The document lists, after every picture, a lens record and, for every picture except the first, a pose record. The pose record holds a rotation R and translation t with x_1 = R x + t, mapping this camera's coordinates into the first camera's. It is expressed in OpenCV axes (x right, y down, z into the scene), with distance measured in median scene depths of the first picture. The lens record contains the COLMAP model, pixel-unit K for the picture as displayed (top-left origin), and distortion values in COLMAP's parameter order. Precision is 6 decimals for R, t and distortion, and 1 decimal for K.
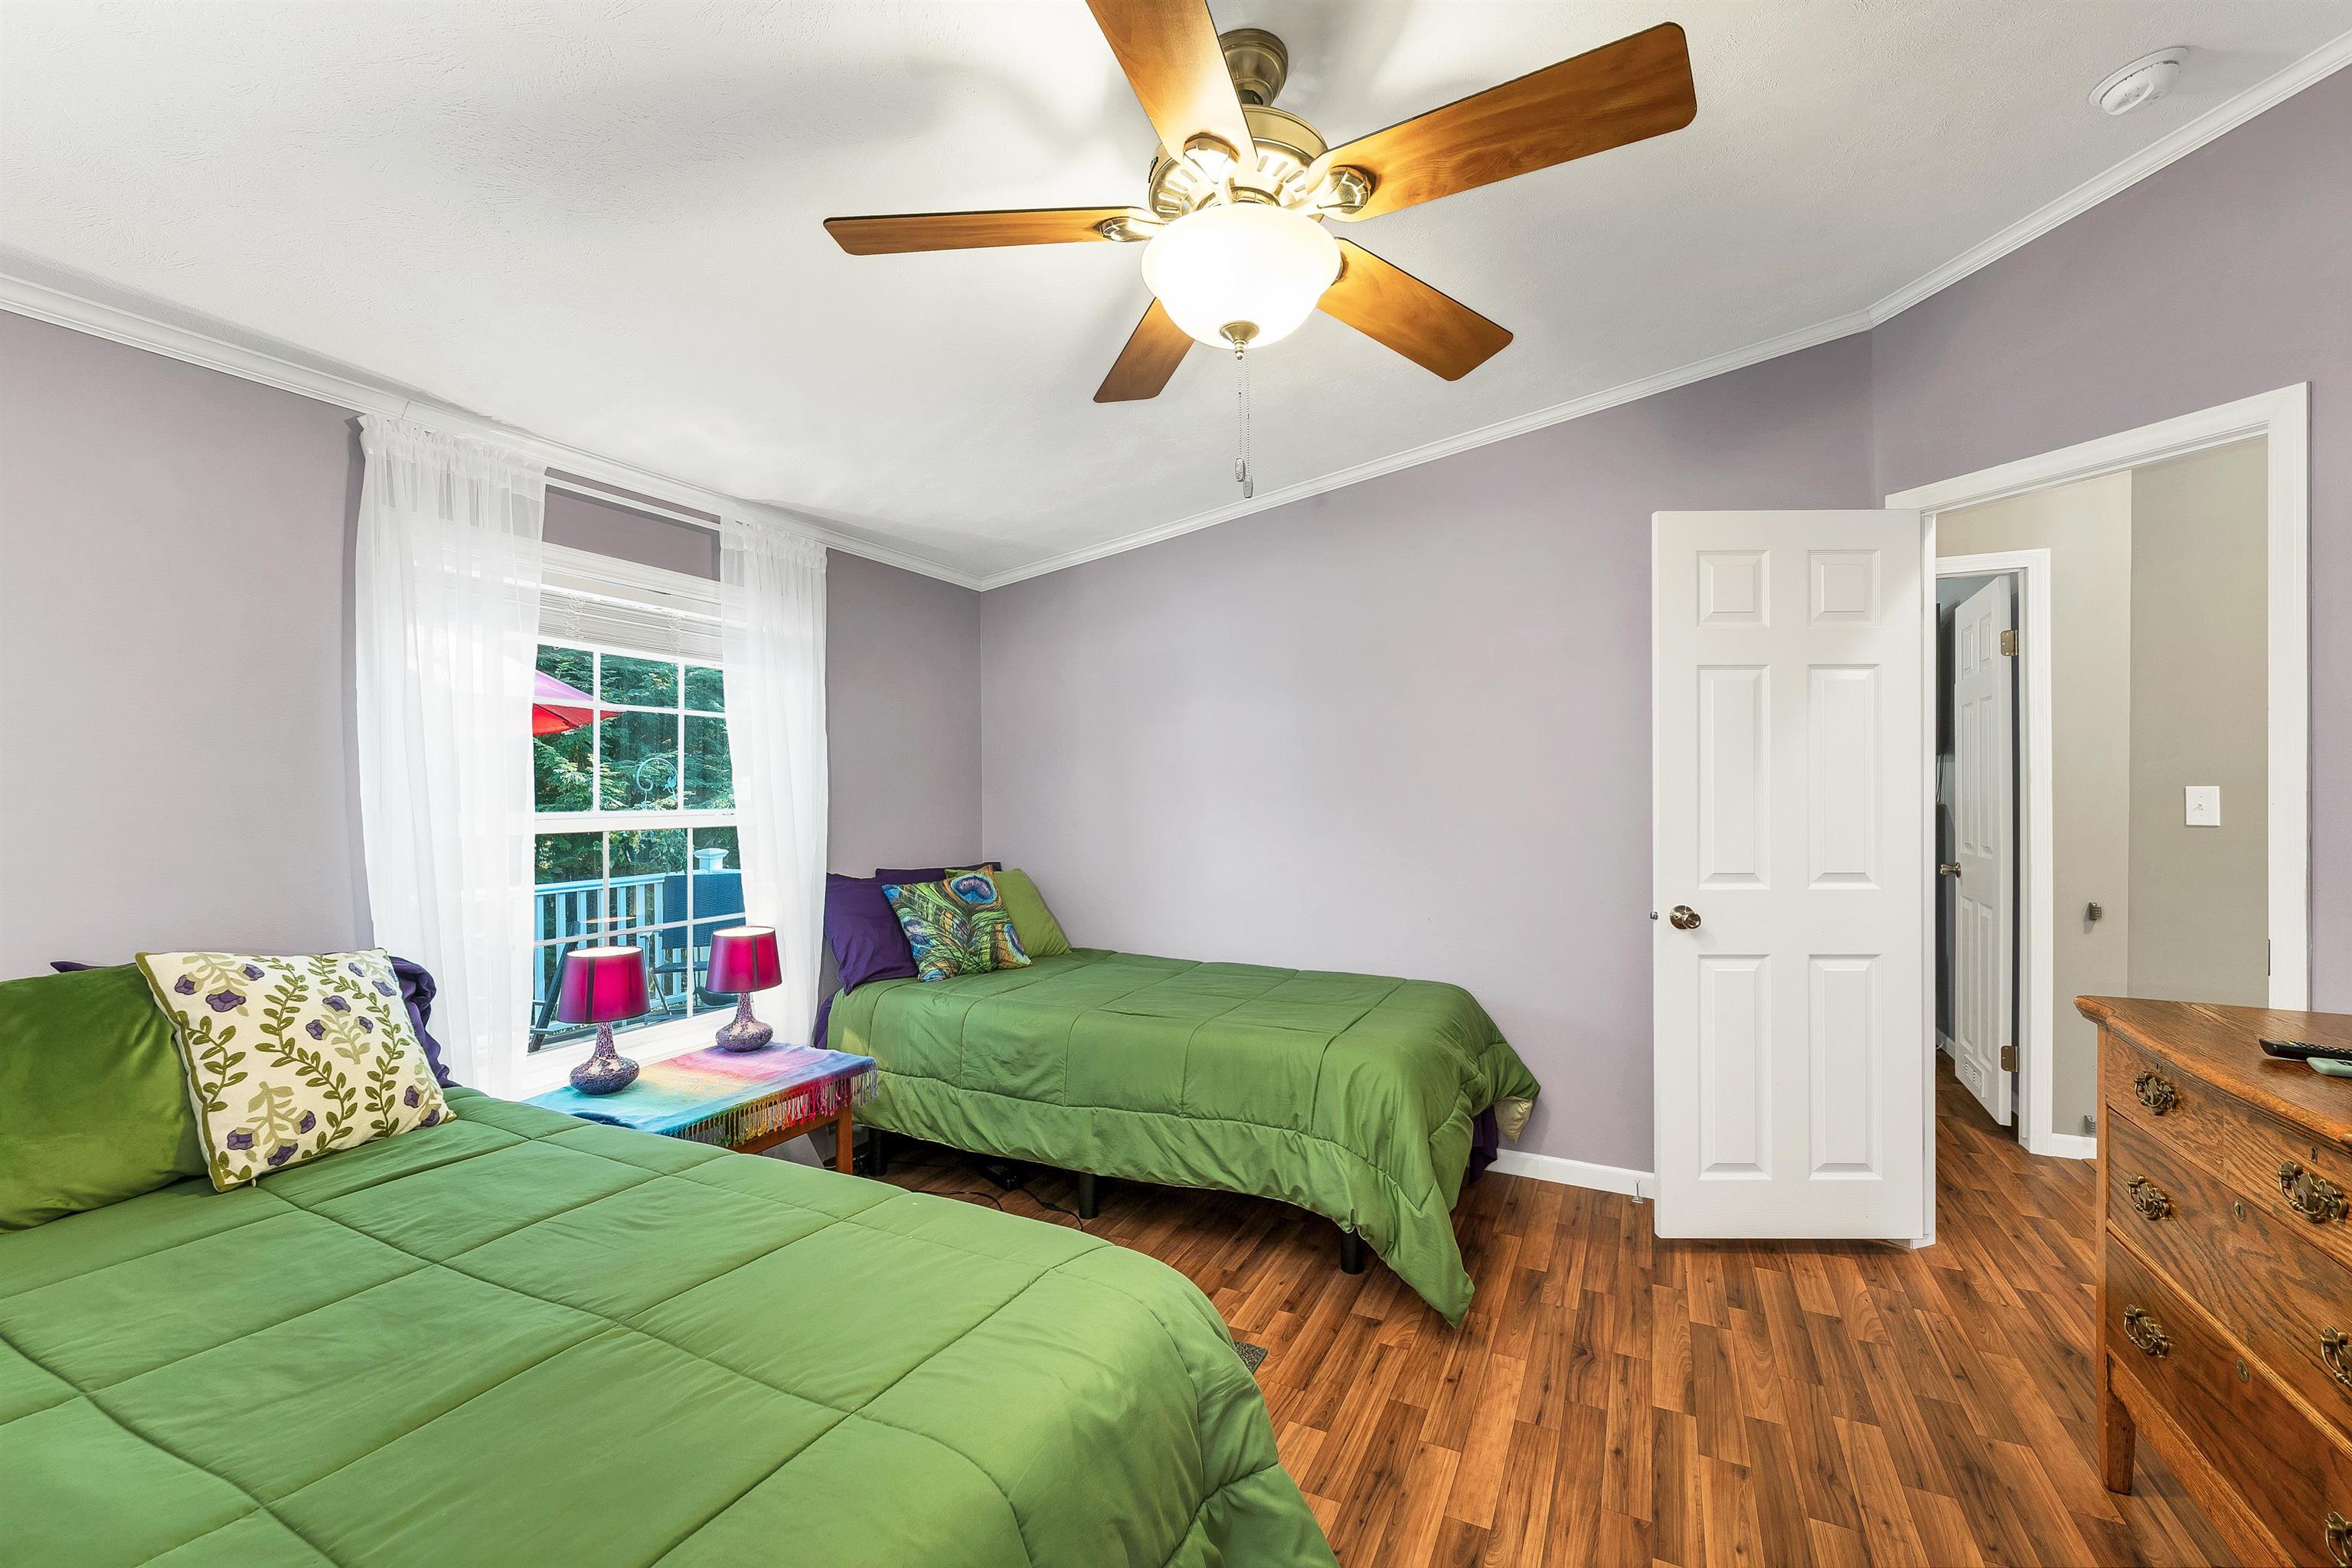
lens RADIAL K [[978.8, 0, 1175.8], [0, 978.8, 775.5], [0, 0, 1]] dist [0.000973, -0.000067]
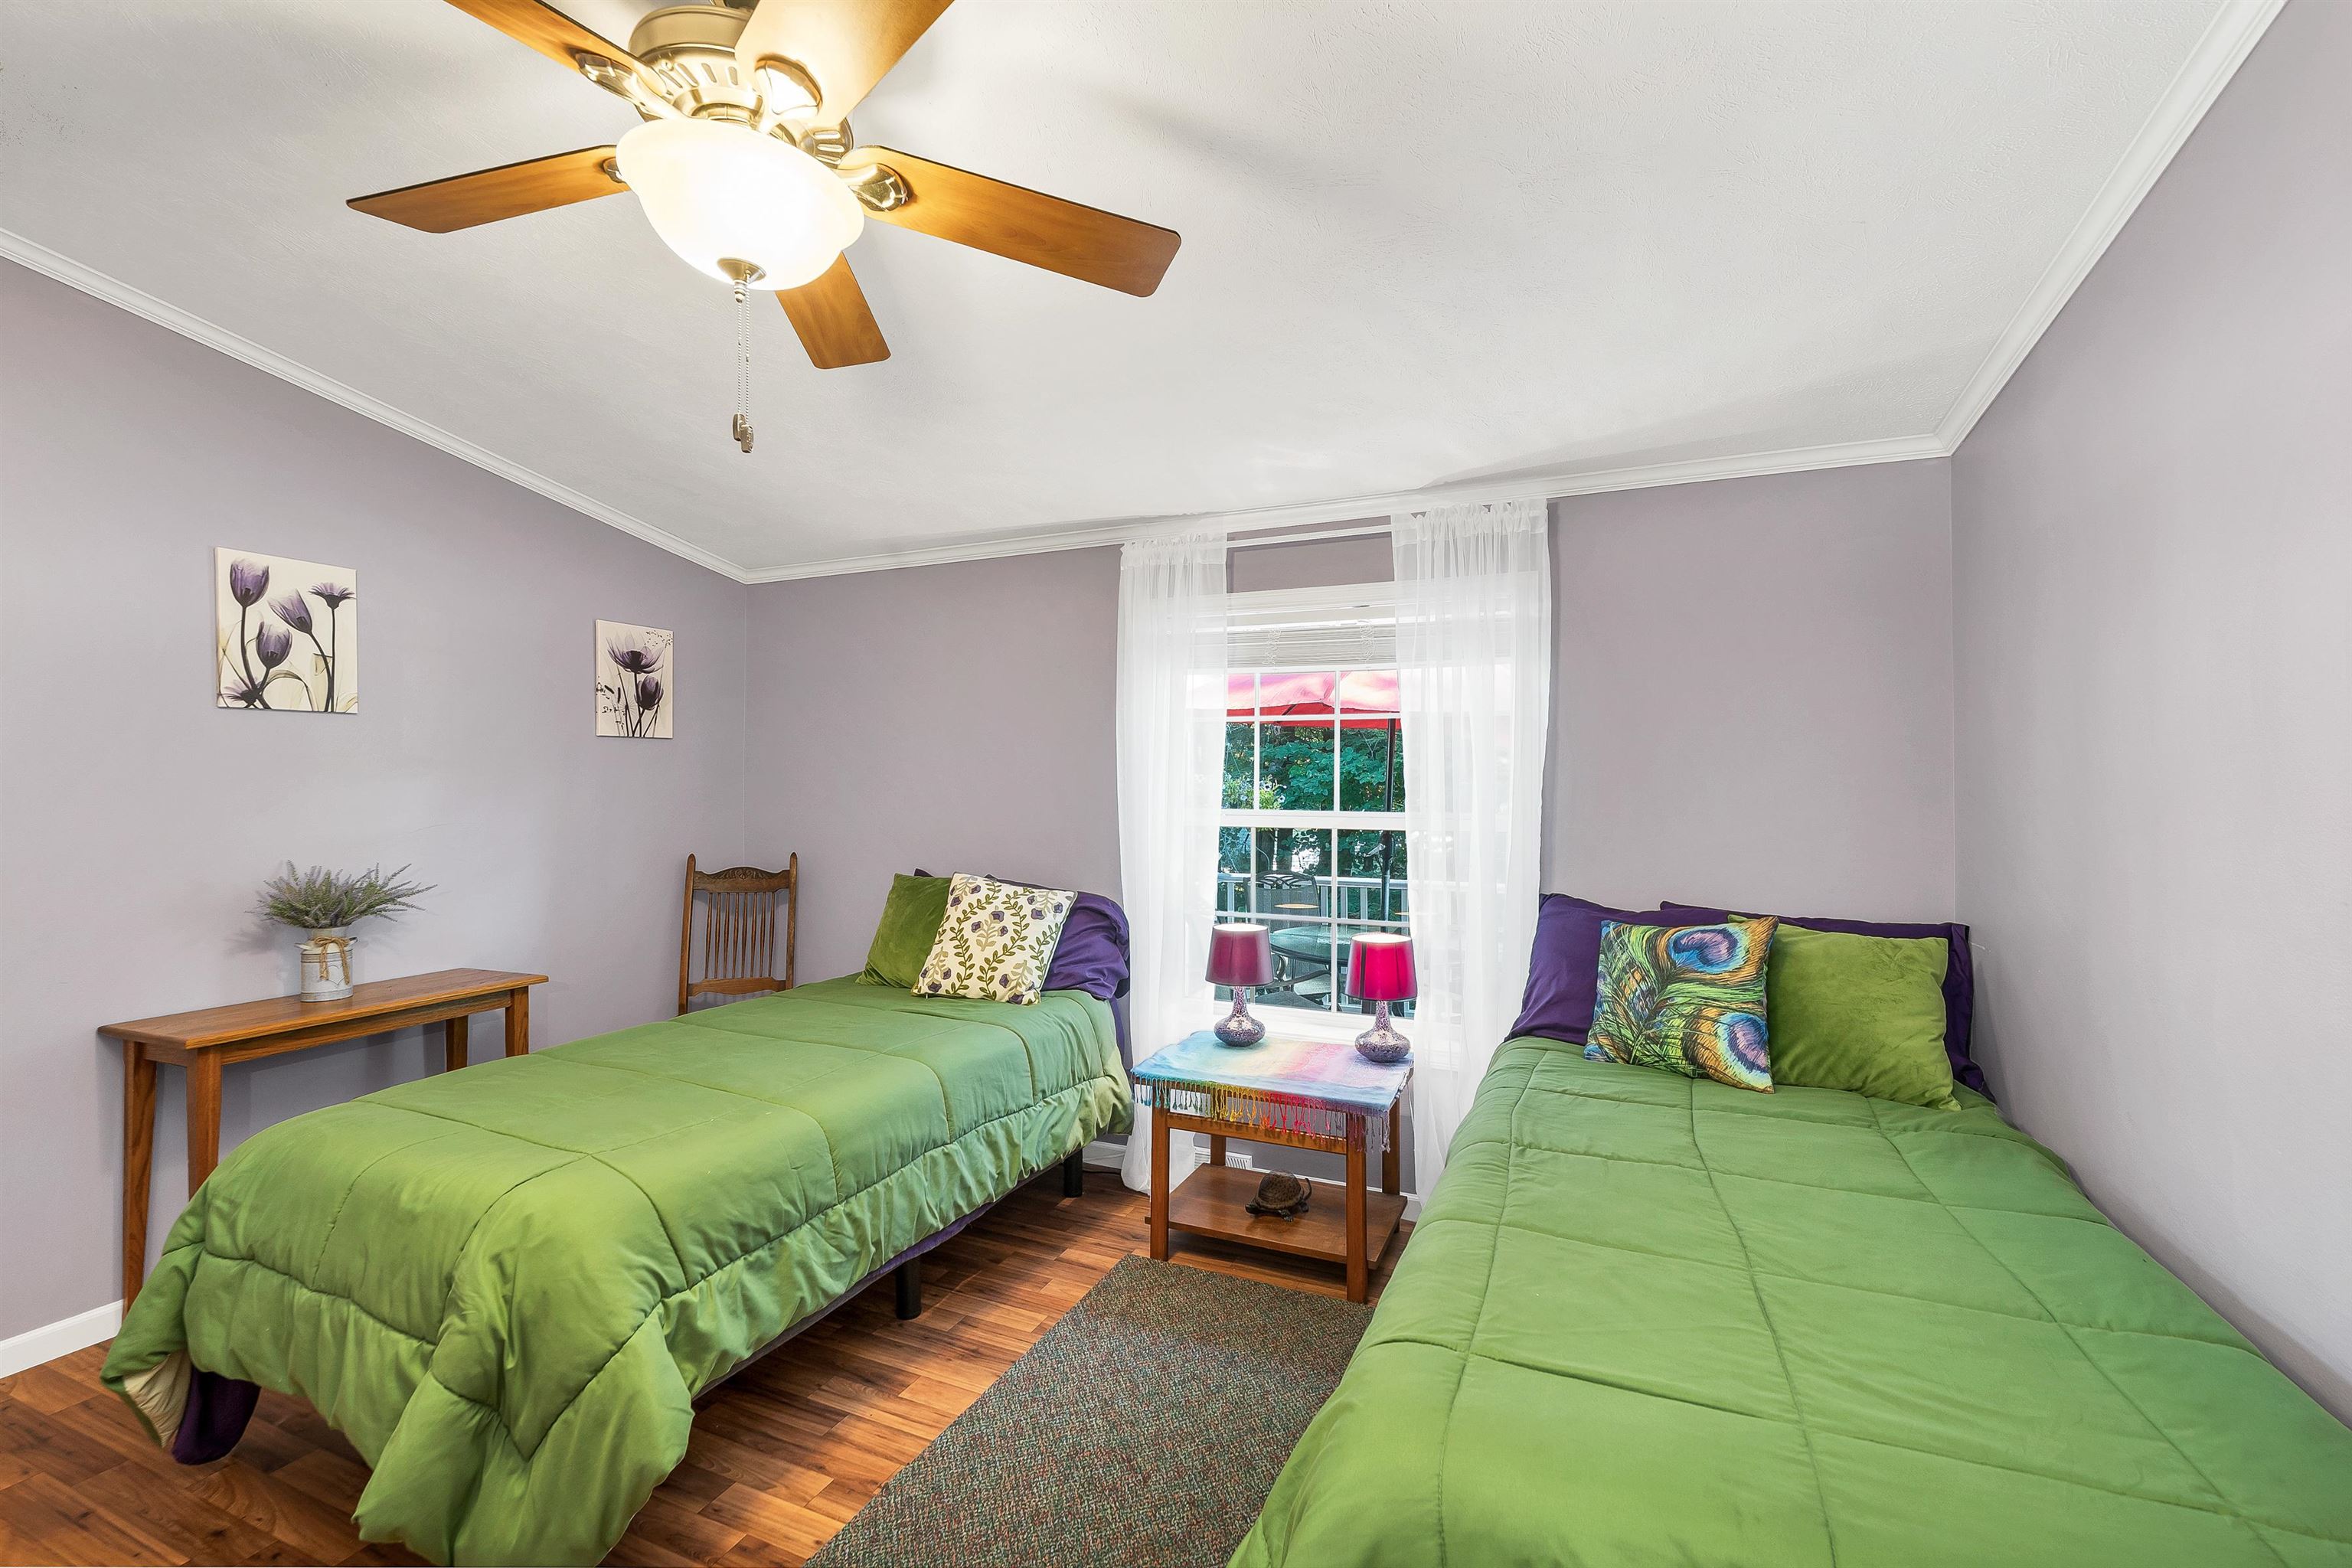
lens RADIAL K [[993.6, 0, 1170.3], [0, 993.6, 786.0], [0, 0, 1]] dist [0.000966, -0.000134]
pose [[0.045015, -0.010484, -0.998931, 0.586228], [0.003373, 0.999941, -0.010342, 0.019280], [0.998981, -0.002904, 0.045048, 0.823437]]
